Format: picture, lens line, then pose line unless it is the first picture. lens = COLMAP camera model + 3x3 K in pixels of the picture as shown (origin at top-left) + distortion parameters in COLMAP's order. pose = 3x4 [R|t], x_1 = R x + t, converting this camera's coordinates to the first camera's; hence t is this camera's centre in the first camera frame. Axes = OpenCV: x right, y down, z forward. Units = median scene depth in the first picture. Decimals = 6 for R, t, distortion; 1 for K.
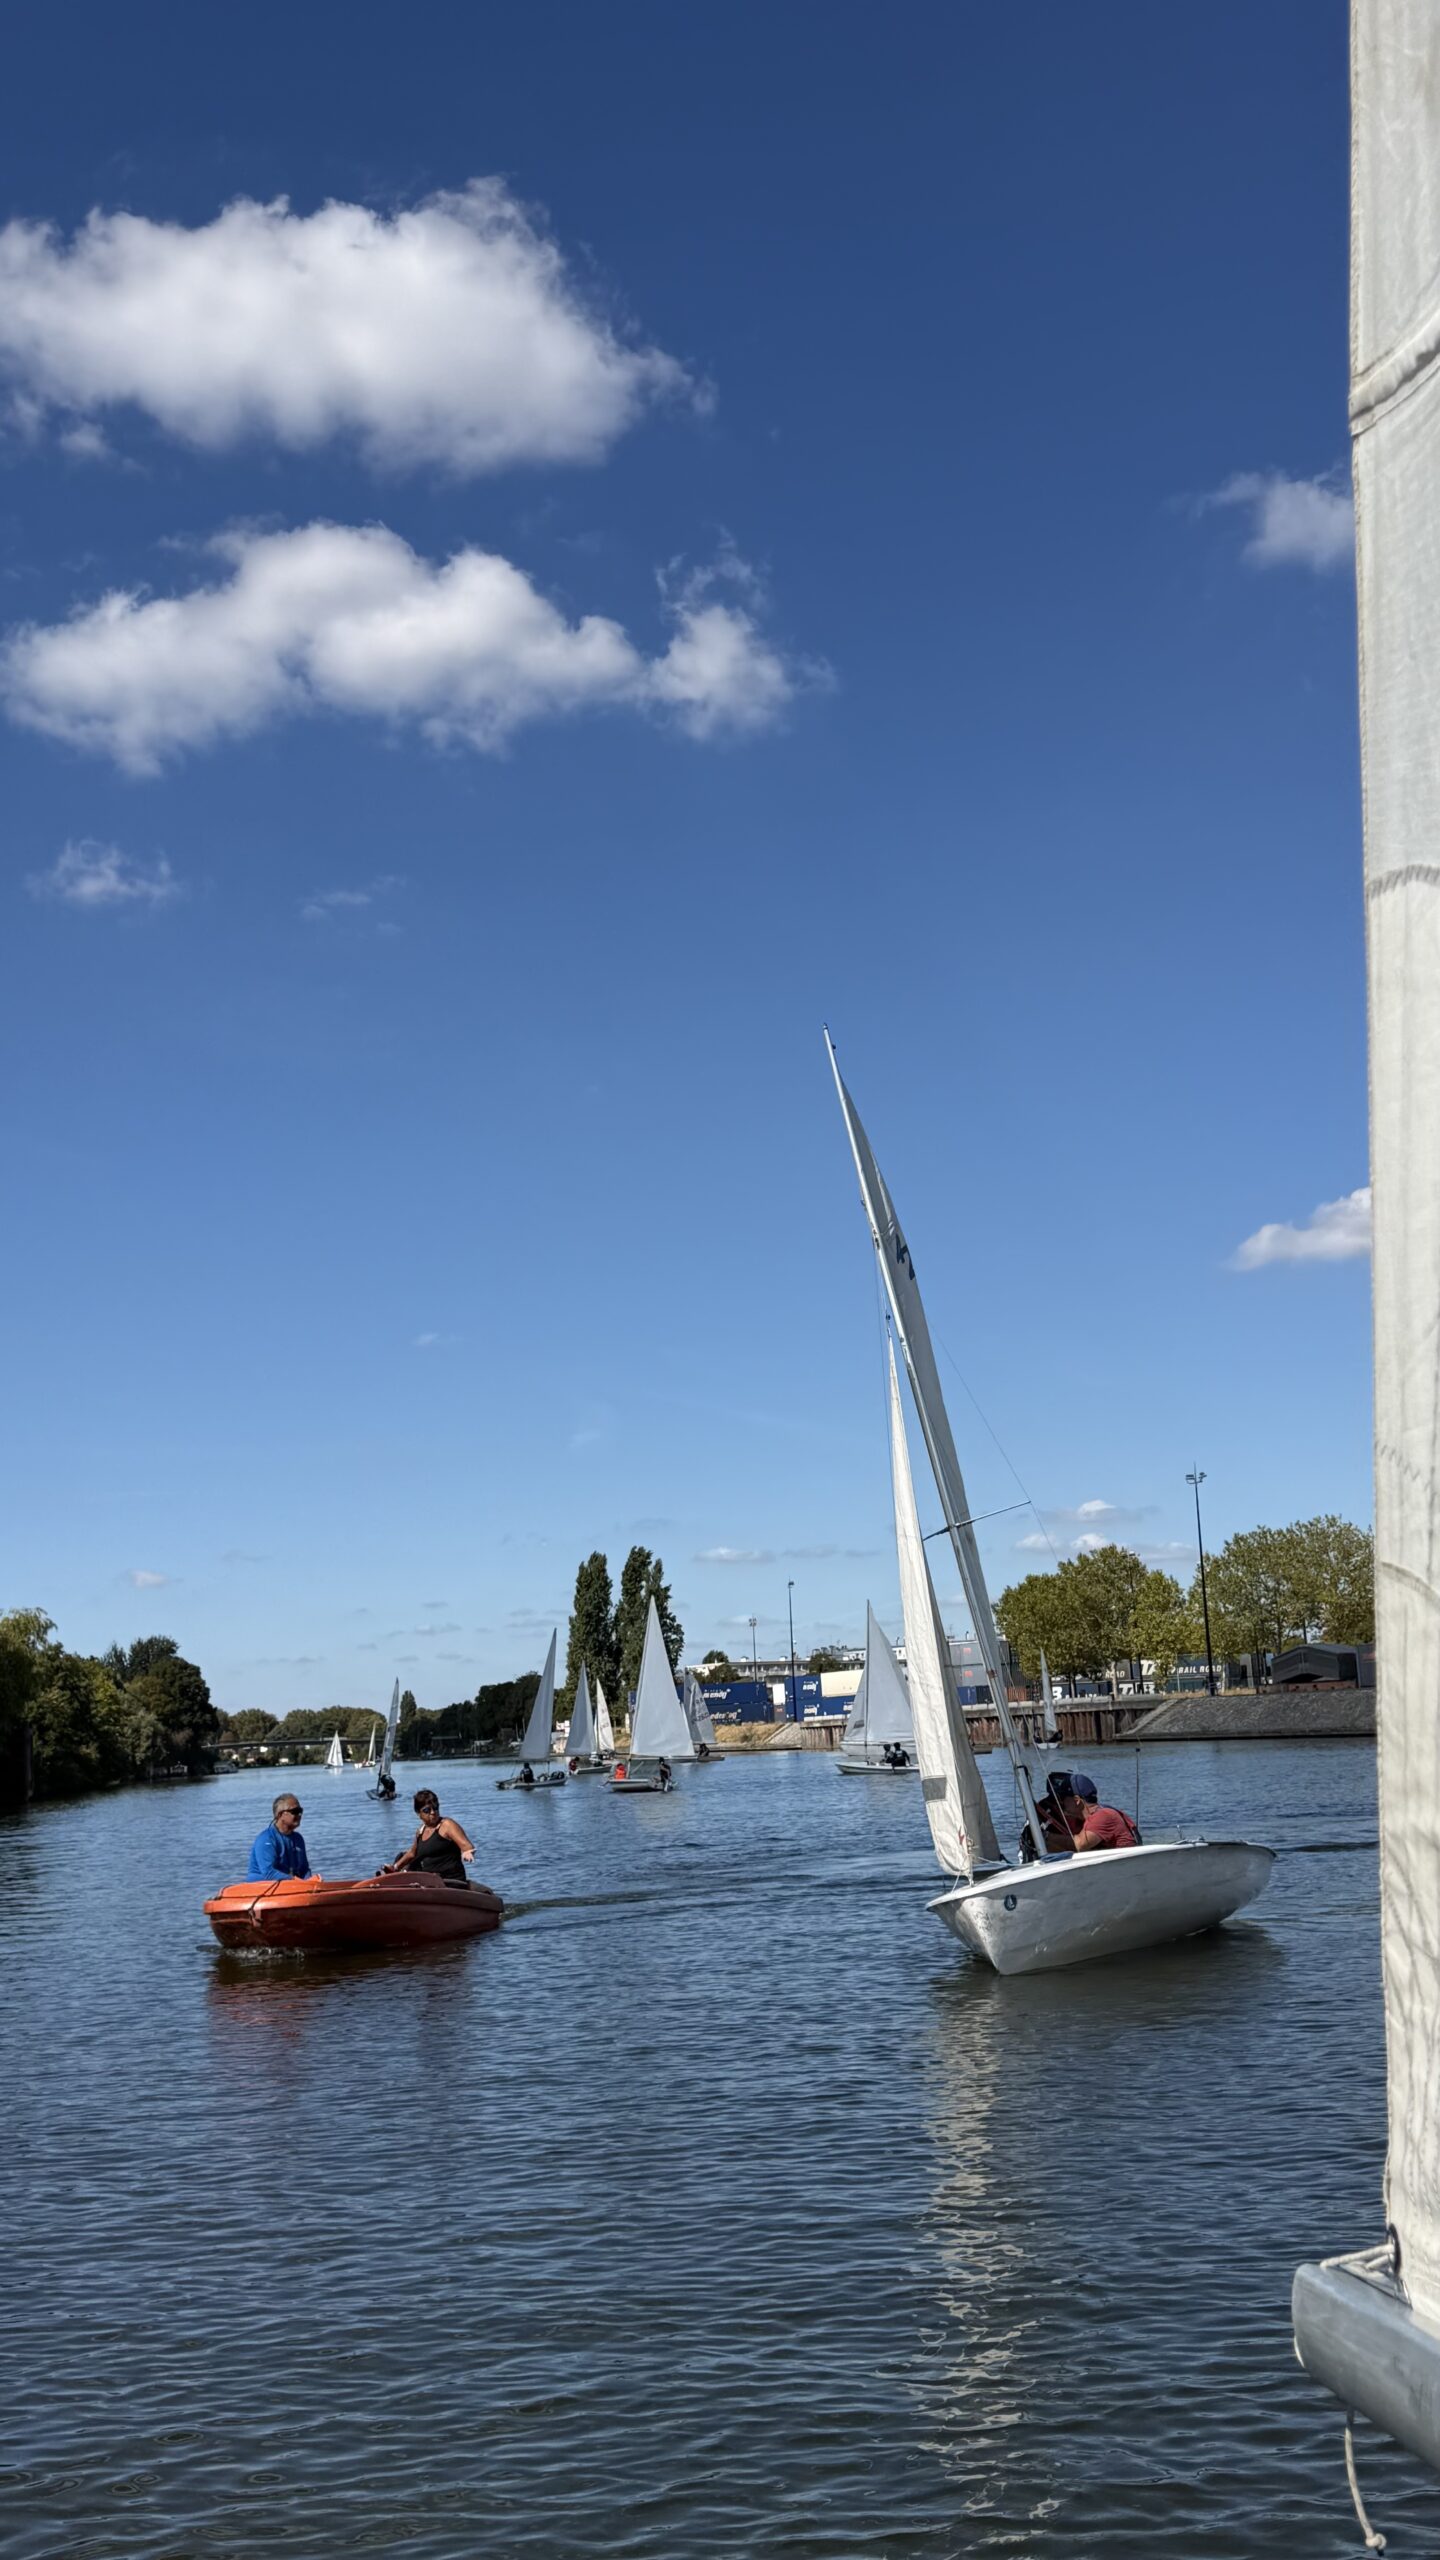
lens RADIAL K [[2459.1, 0, 733.4], [0, 2459.1, 1264.0], [0, 0, 1]] dist [0.142790, 0.000000]
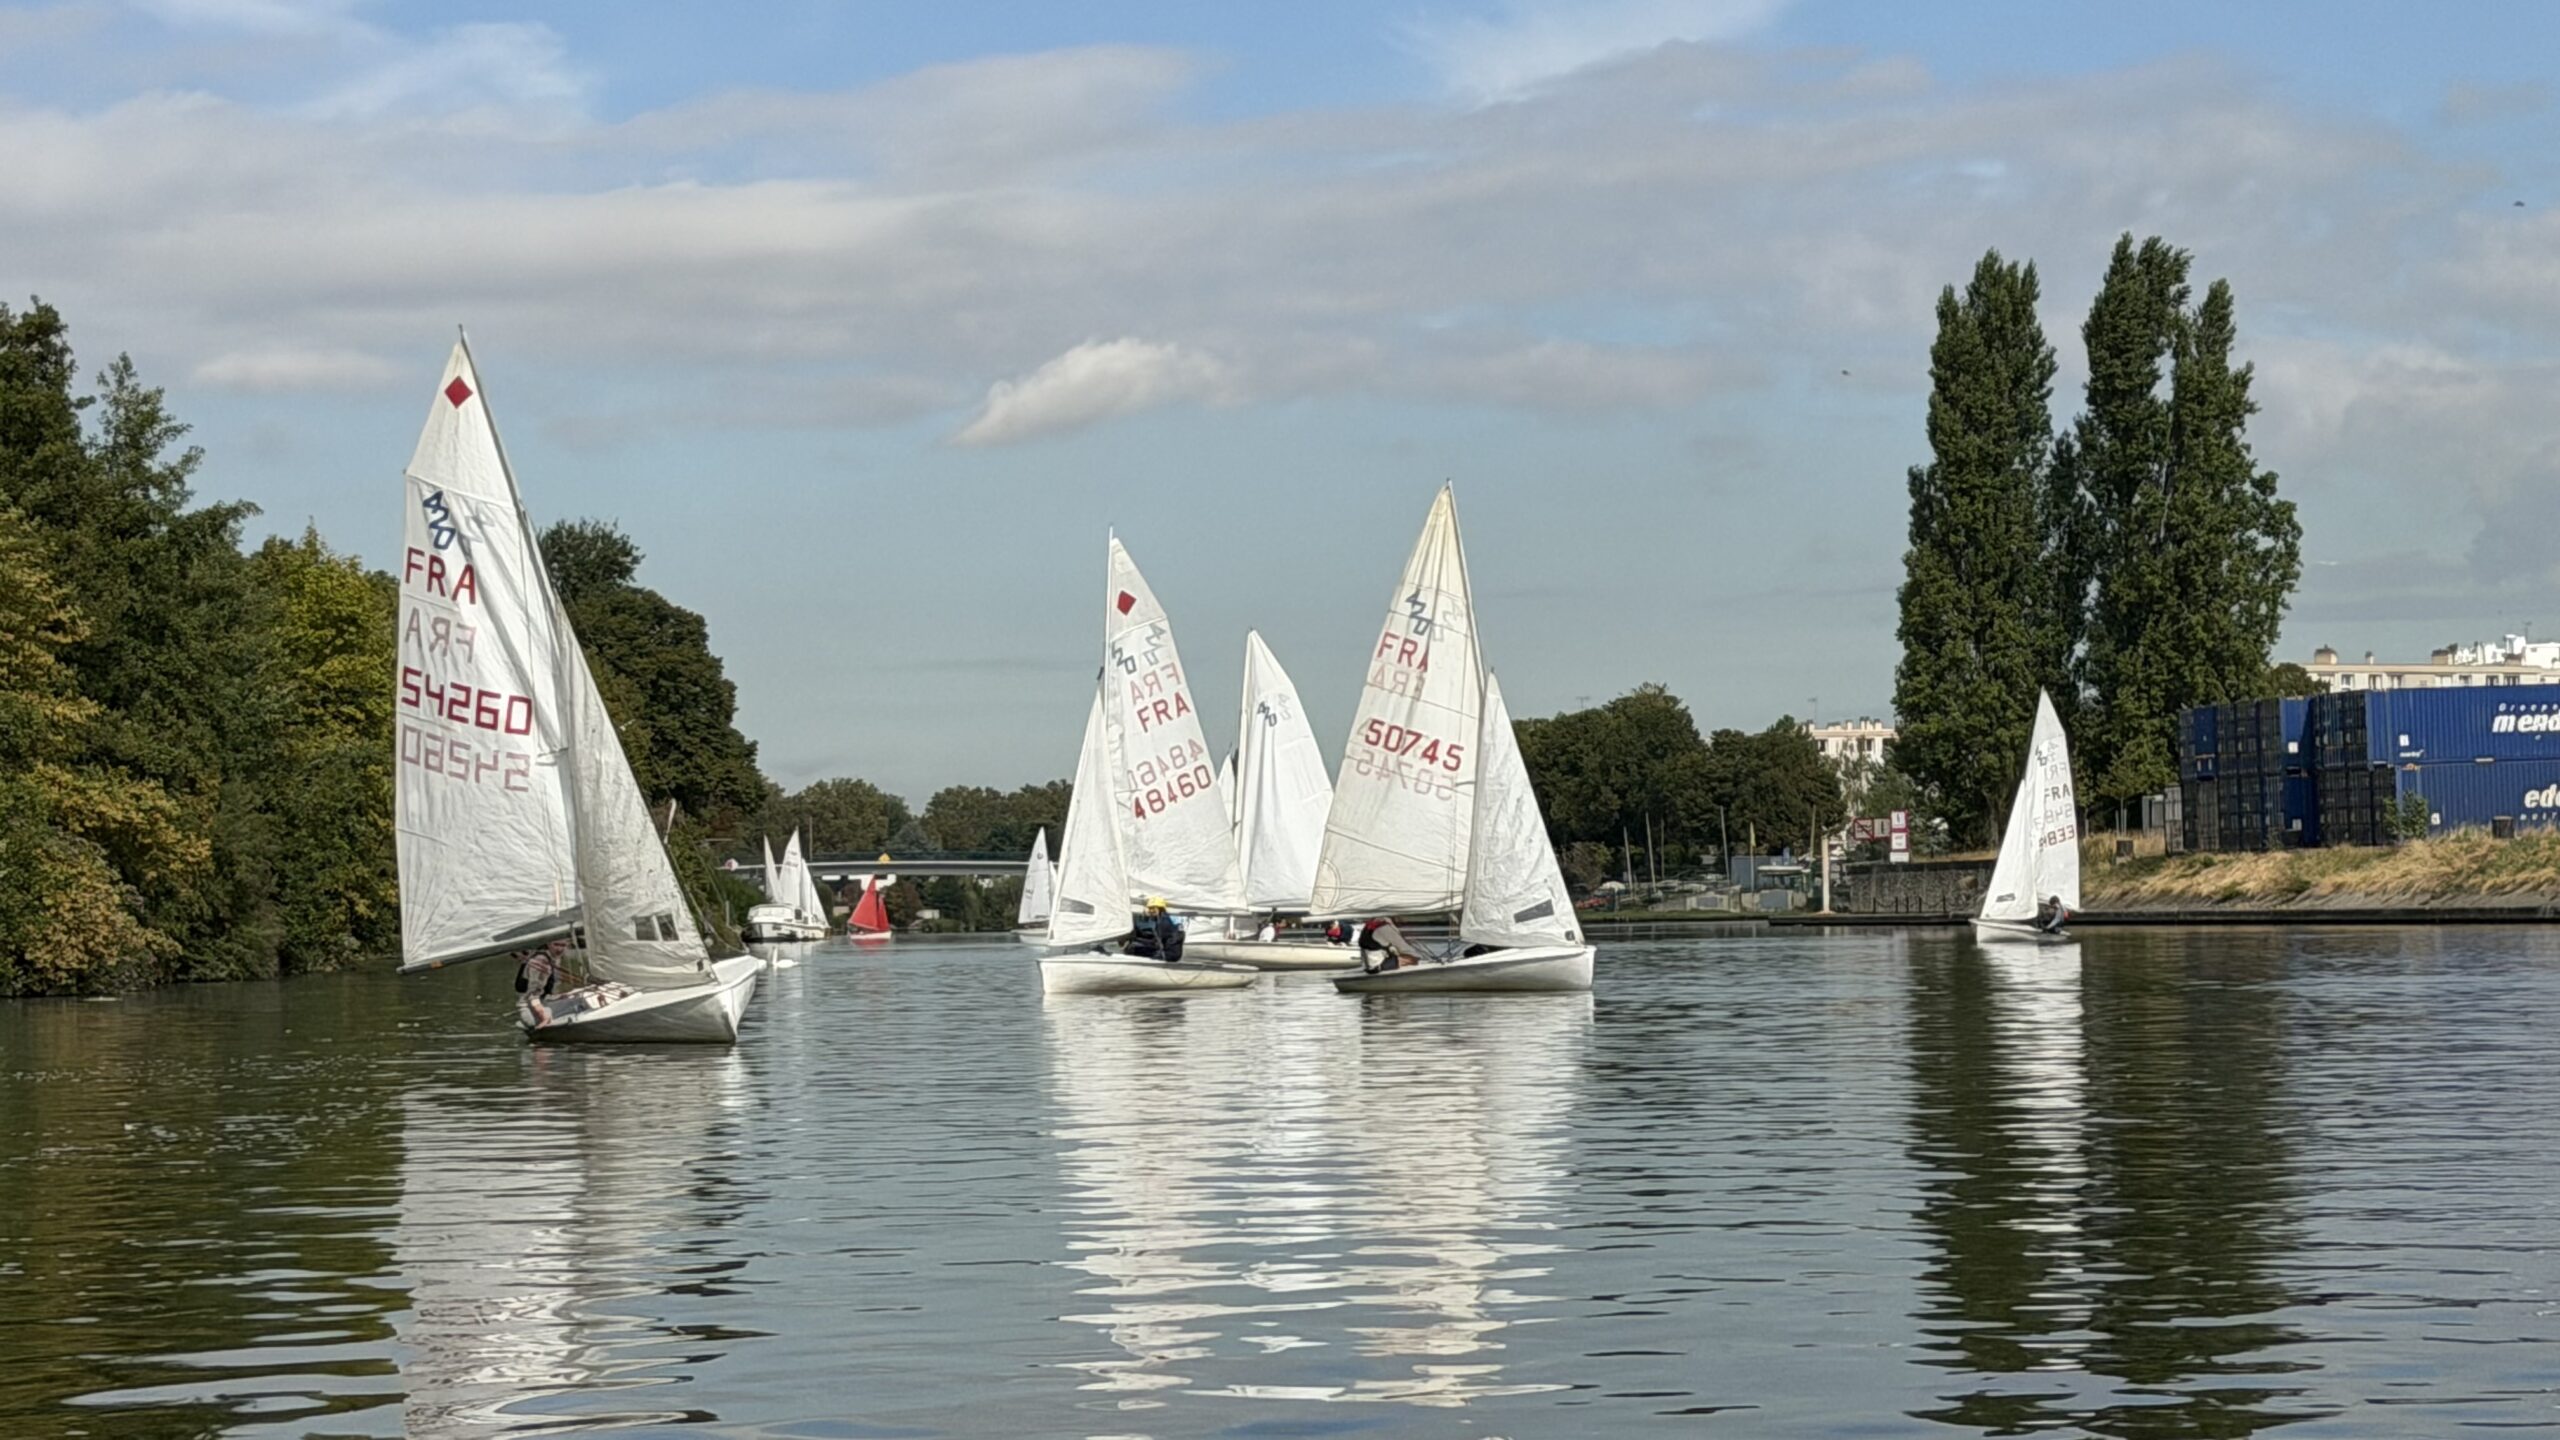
lens RADIAL K [[6147.8, 0, 1274.9], [0, 6147.8, 743.4], [0, 0, 1]] dist [0.419451, 0.000000]
pose [[0.992834, 0.025167, -0.116818, -0.073519], [-0.005590, 0.986282, 0.164972, 0.071549], [0.119367, -0.163137, 0.979356, 0.345820]]
